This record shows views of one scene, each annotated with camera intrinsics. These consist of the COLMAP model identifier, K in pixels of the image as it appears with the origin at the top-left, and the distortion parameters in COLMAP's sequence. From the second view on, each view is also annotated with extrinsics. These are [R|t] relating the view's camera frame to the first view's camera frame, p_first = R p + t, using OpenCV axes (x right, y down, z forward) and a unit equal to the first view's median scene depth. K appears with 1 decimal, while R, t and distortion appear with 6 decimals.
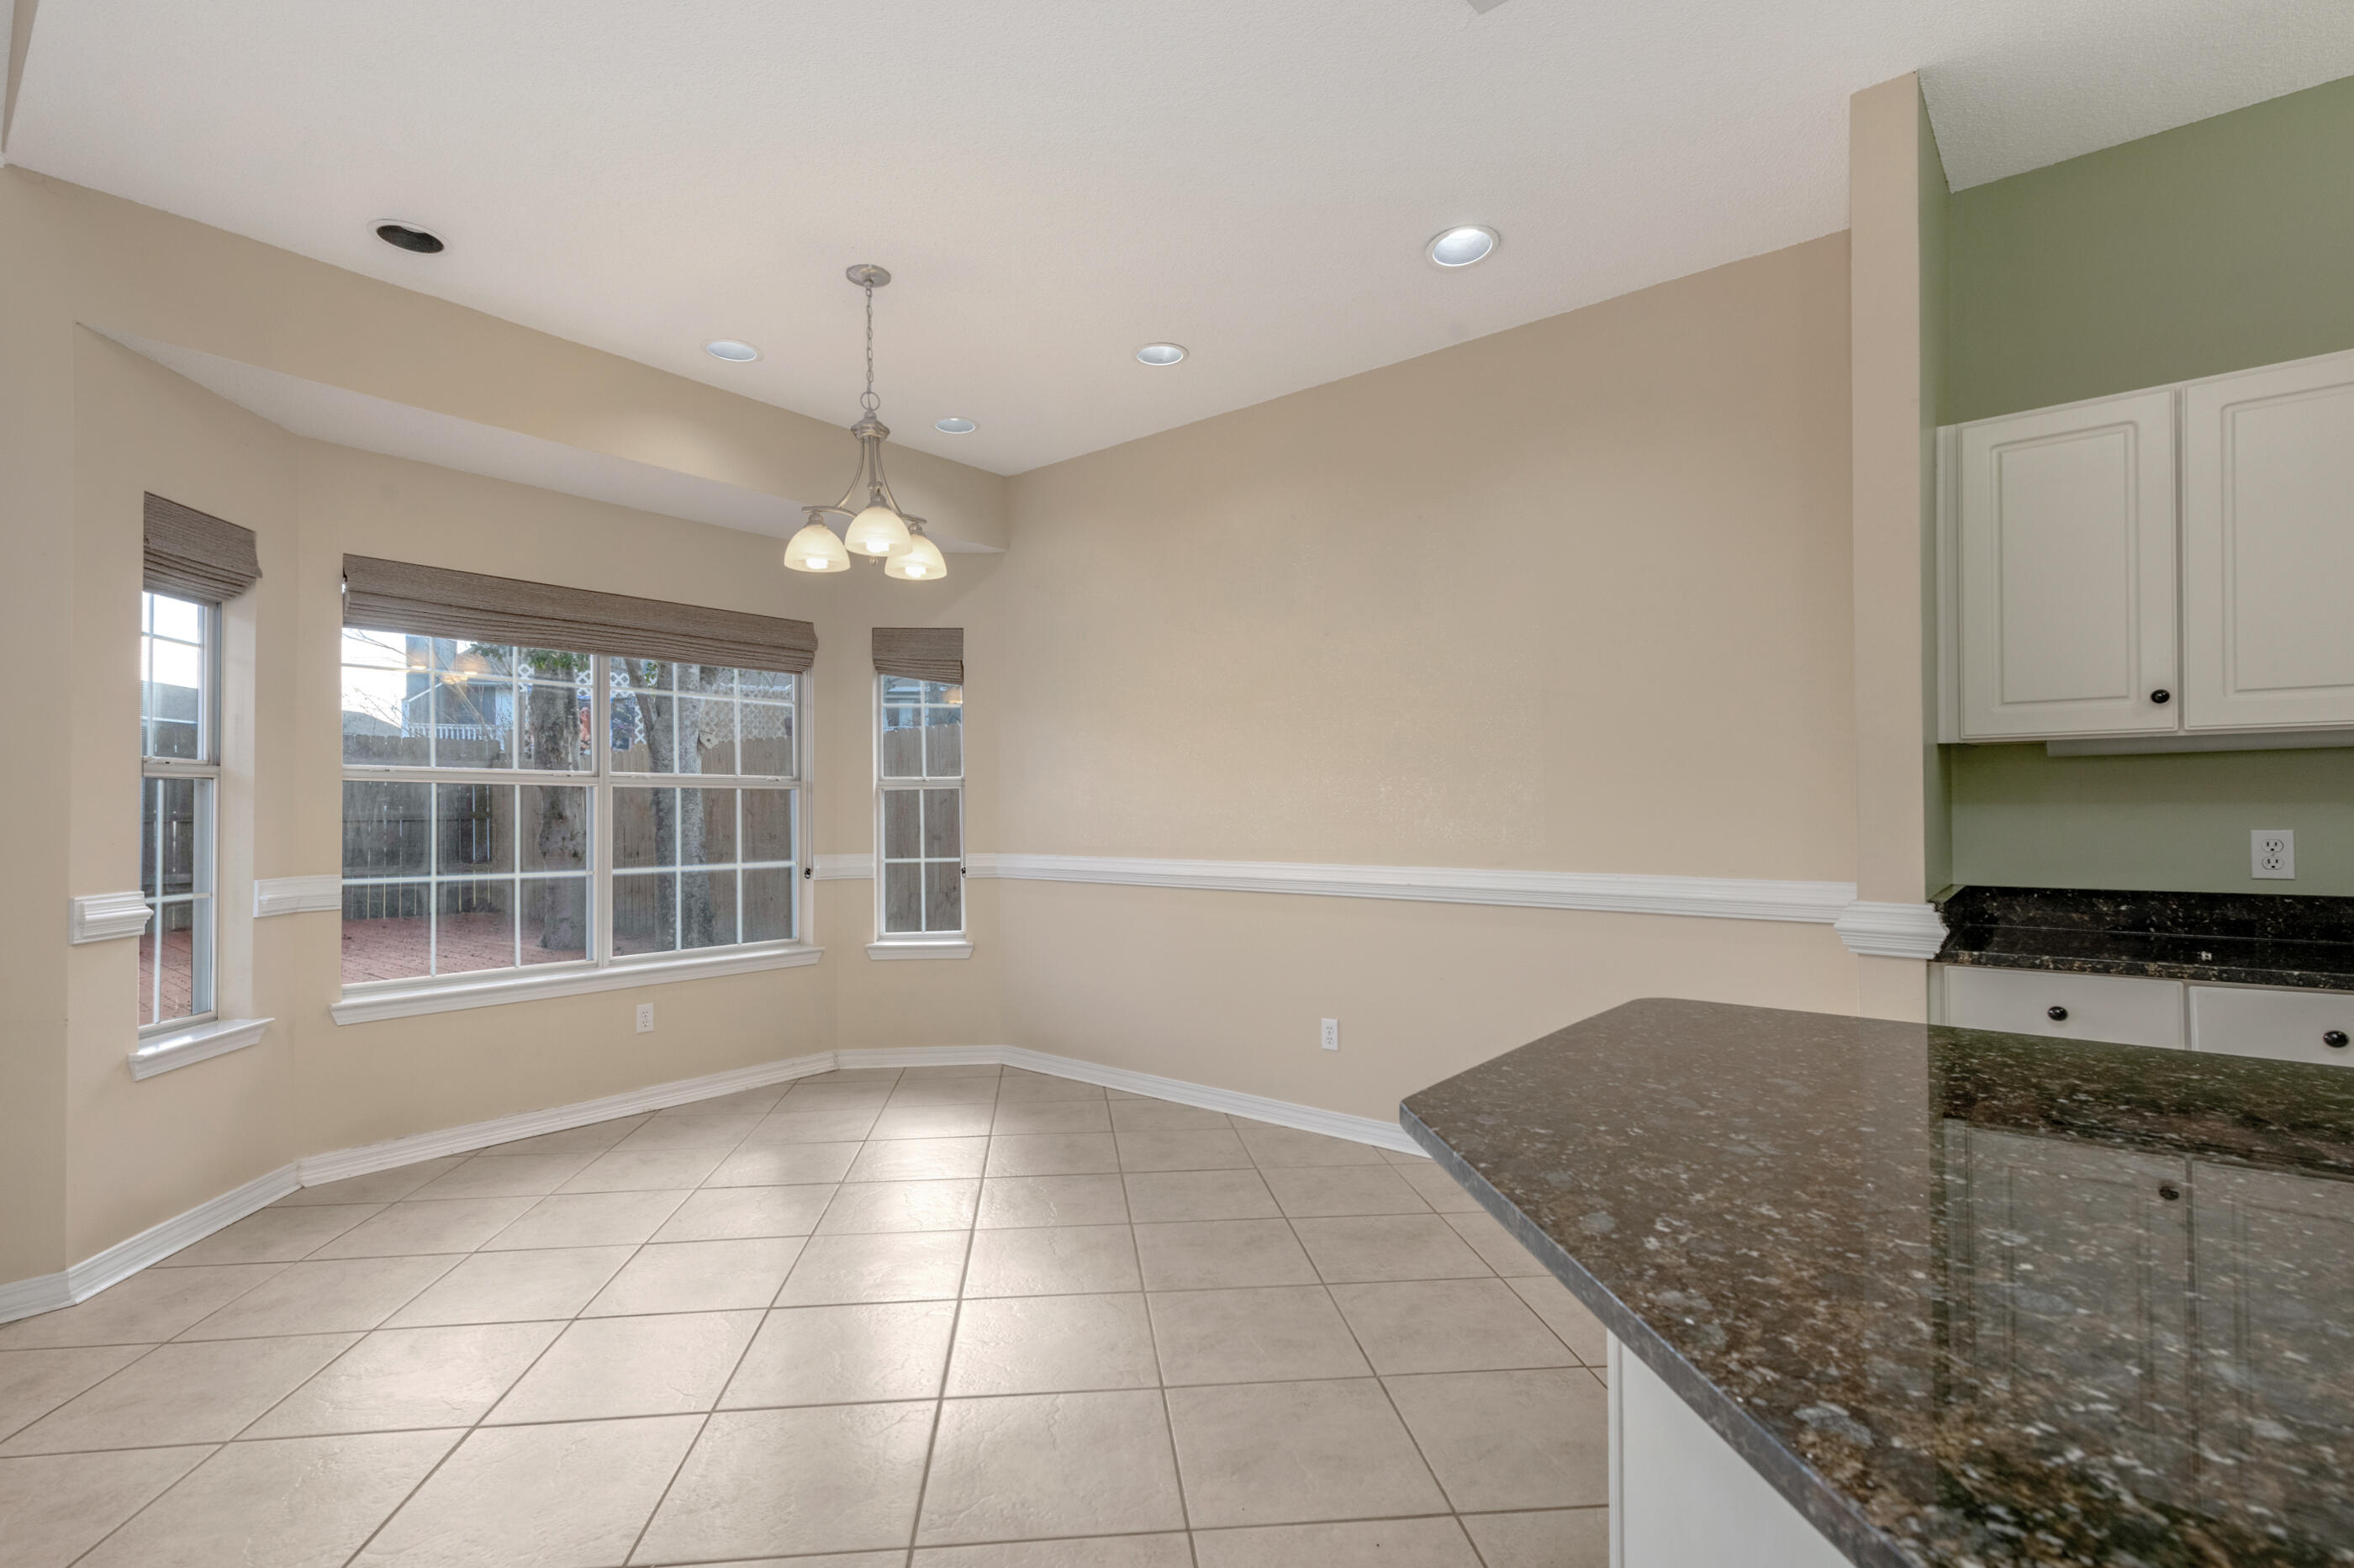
lens RADIAL K [[1093.8, 0, 1135.6], [0, 1093.8, 792.3], [0, 0, 1]] dist [0.022355, -0.000128]
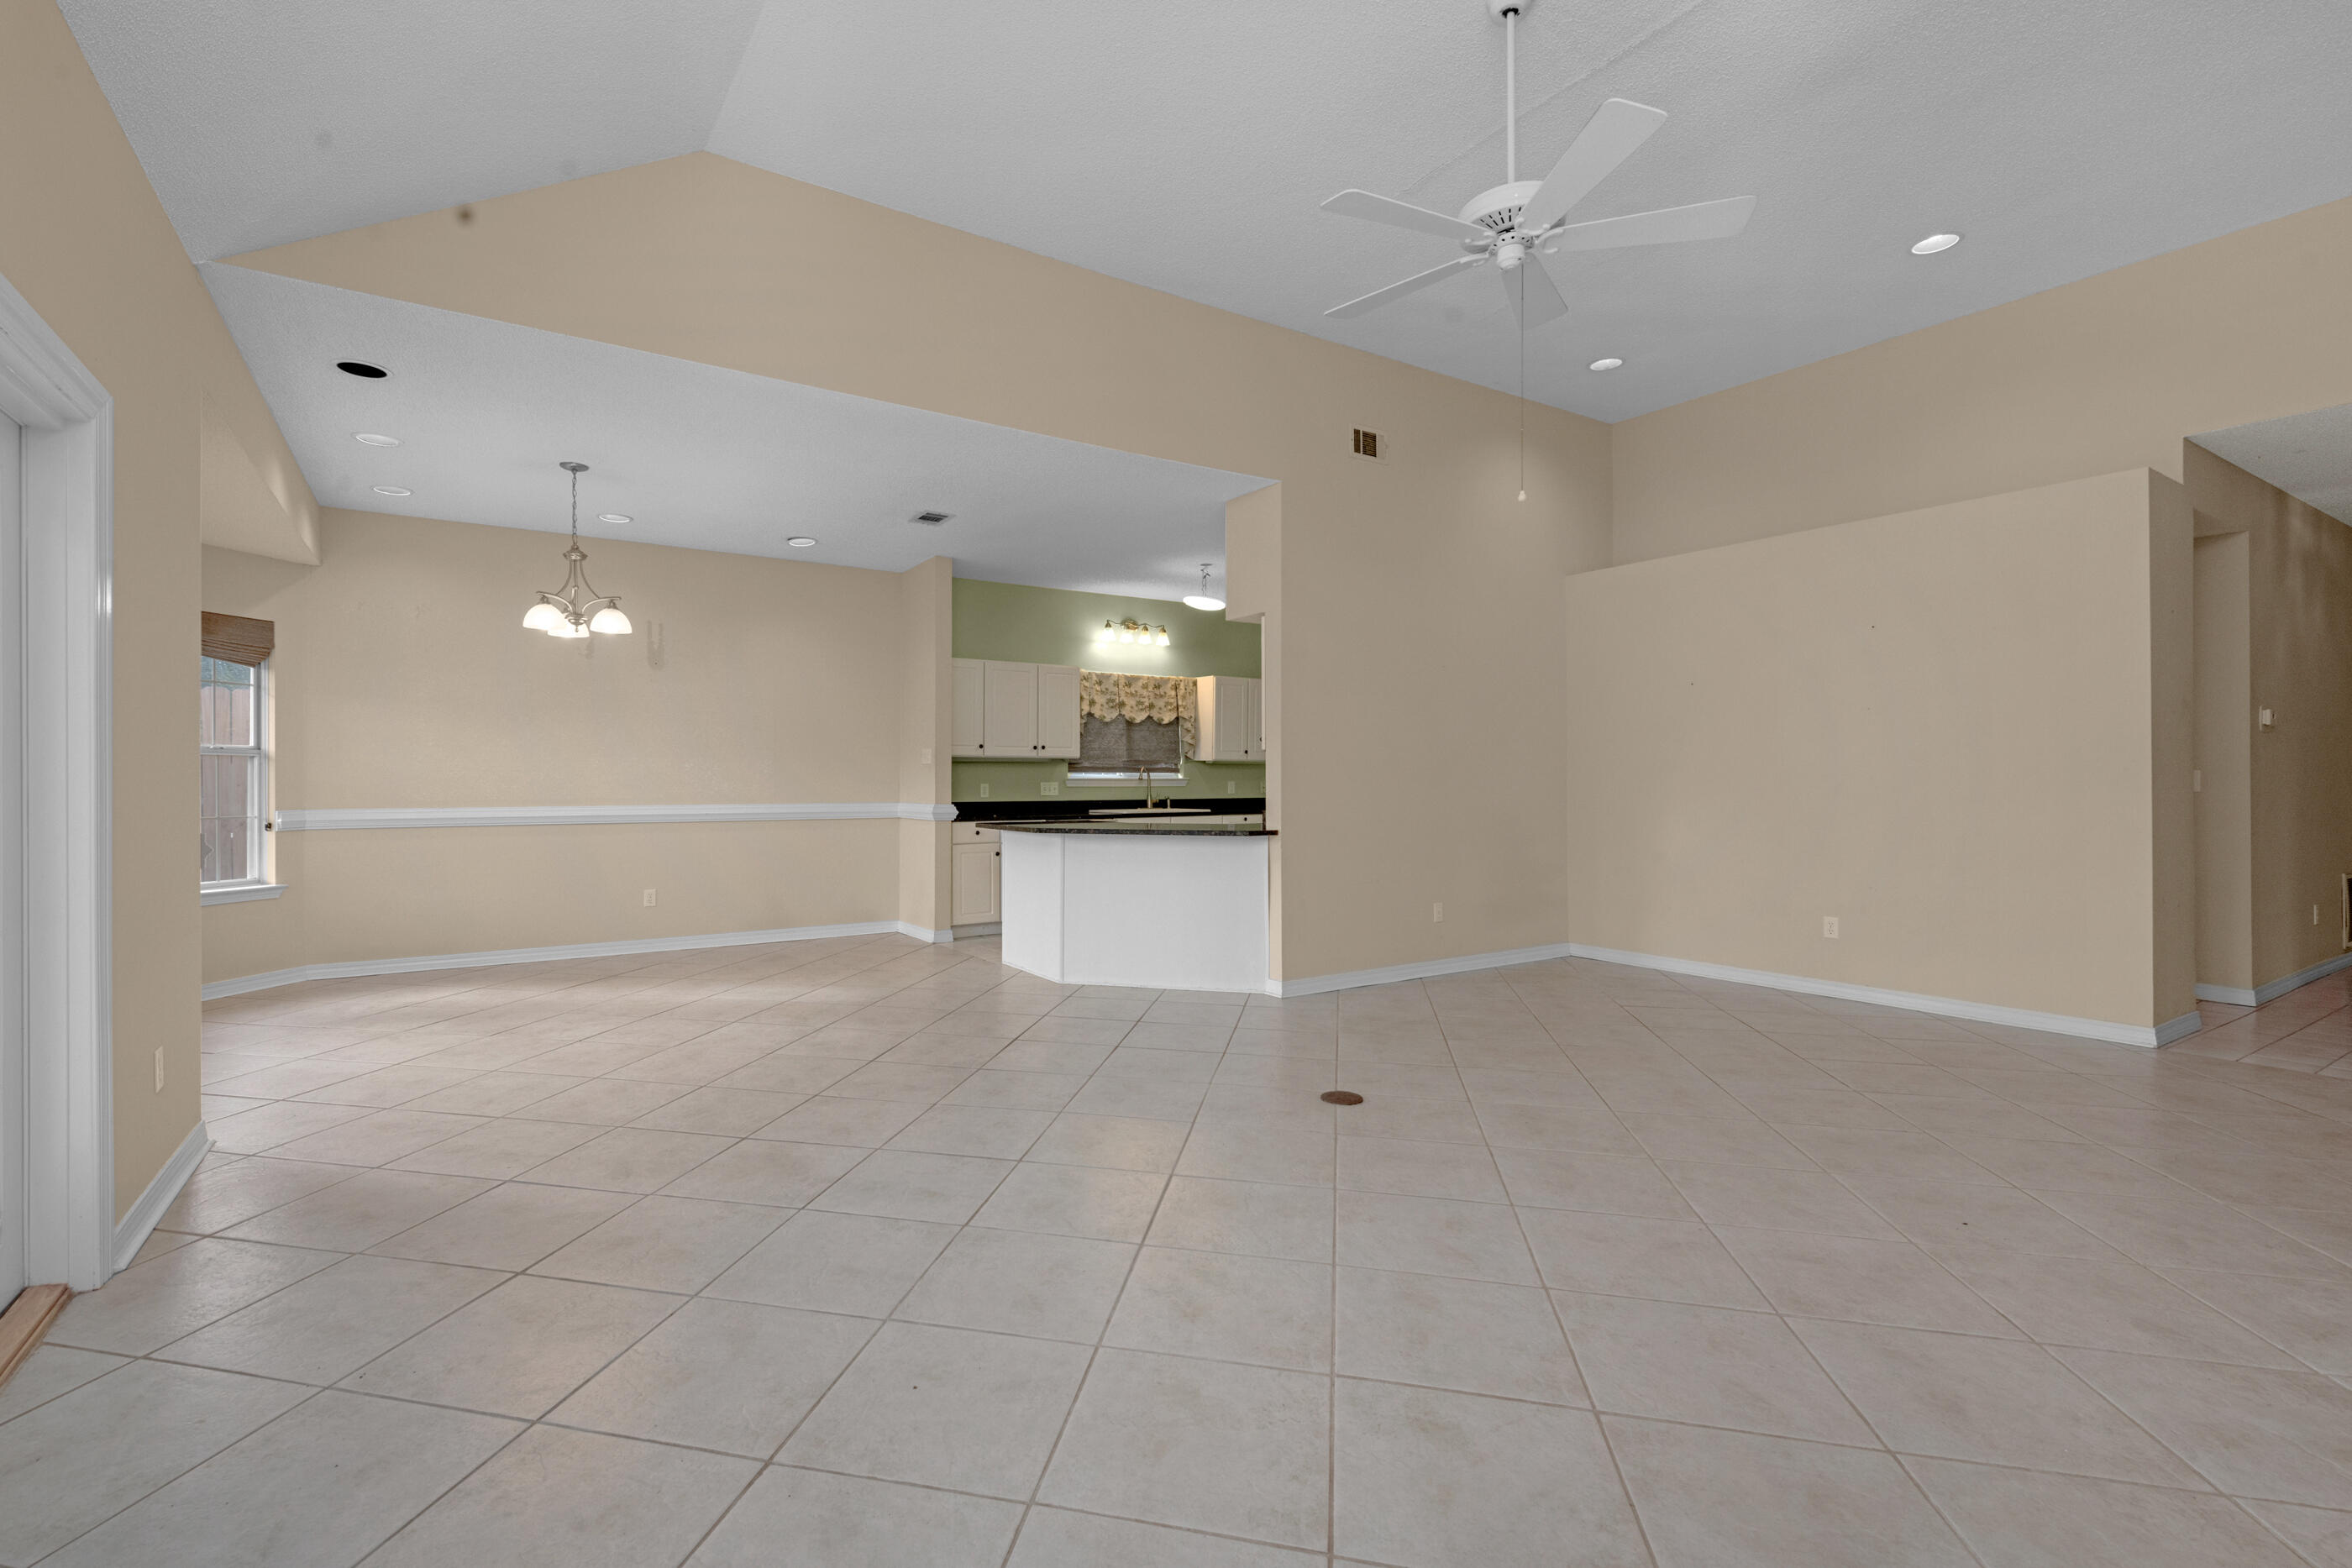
lens RADIAL K [[1038.7, 0, 1176.0], [0, 1038.7, 784.0], [0, 0, 1]] dist [0.000825, -0.000136]
pose [[0.268544, 0.003550, 0.963261, -1.247740], [-0.016061, 0.999871, 0.000793, 0.014017], [-0.963133, -0.015683, 0.268567, -0.299857]]
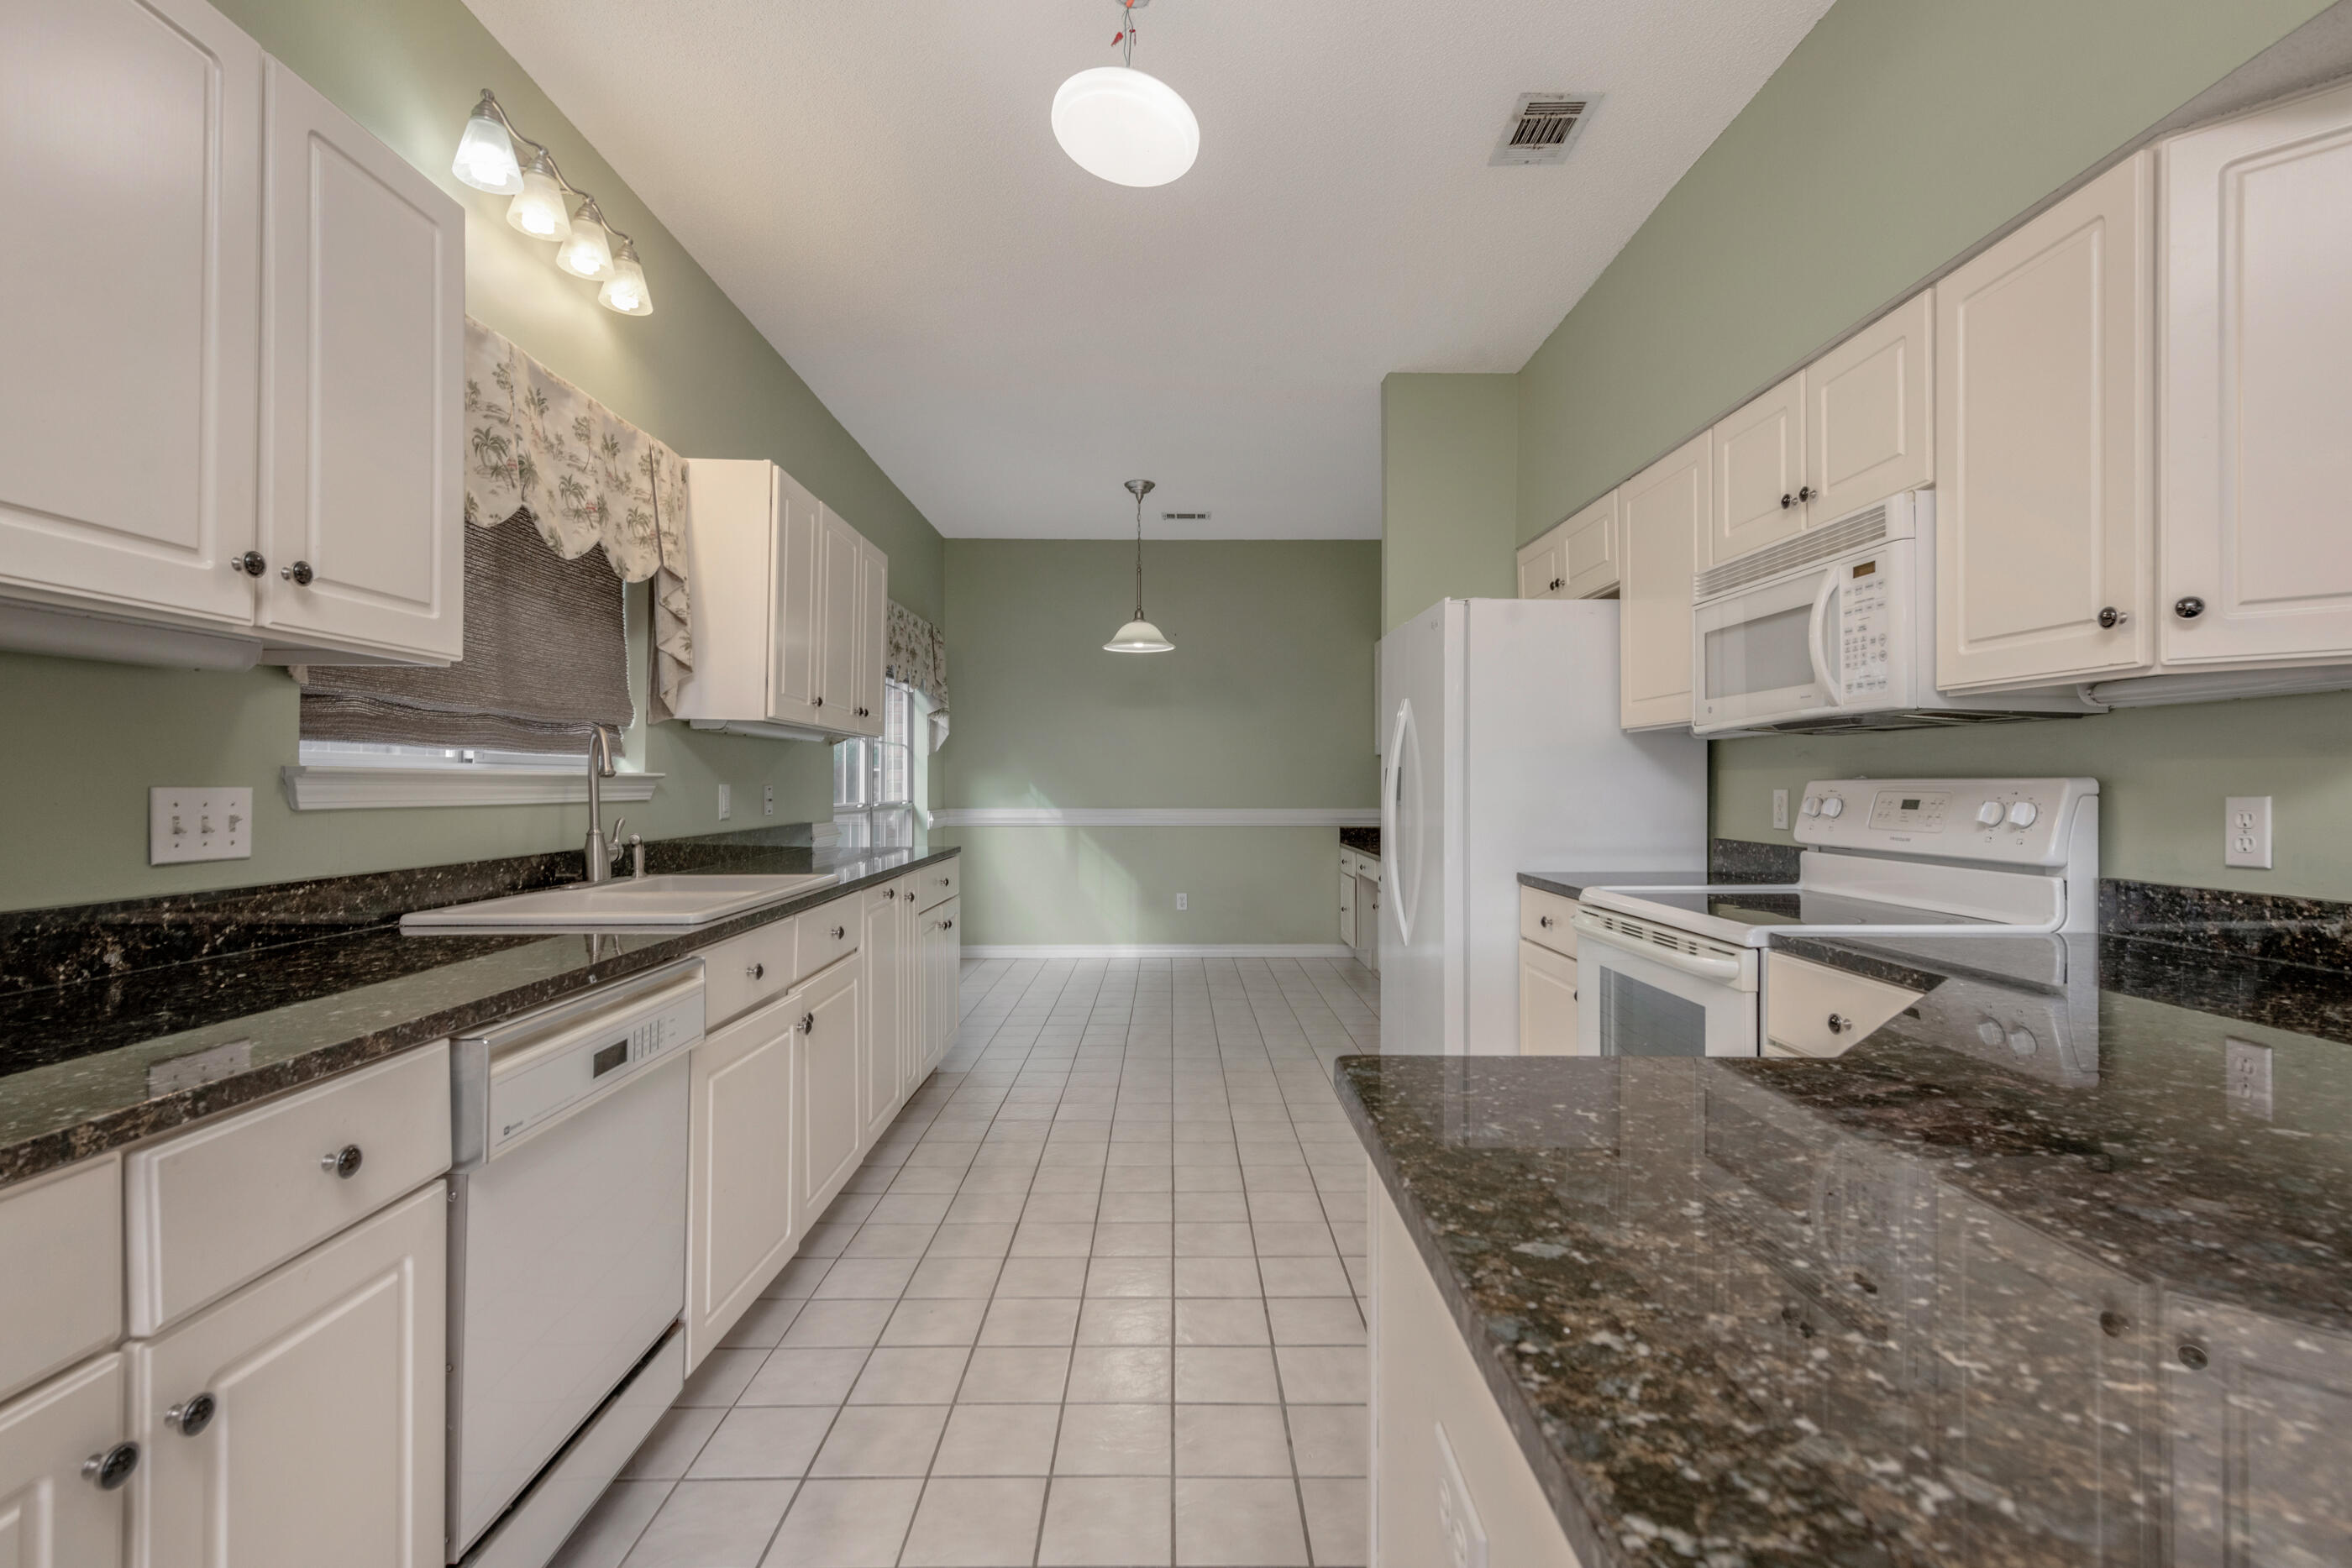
lens RADIAL K [[1053.1, 0, 1174.3], [0, 1053.1, 774.1], [0, 0, 1]] dist [0.011966, -0.000581]
pose [[-0.655572, 0.011111, 0.755051, 0.184248], [-0.012373, 0.999599, -0.025453, 0.017771], [-0.755031, -0.026028, -0.655172, 0.498497]]
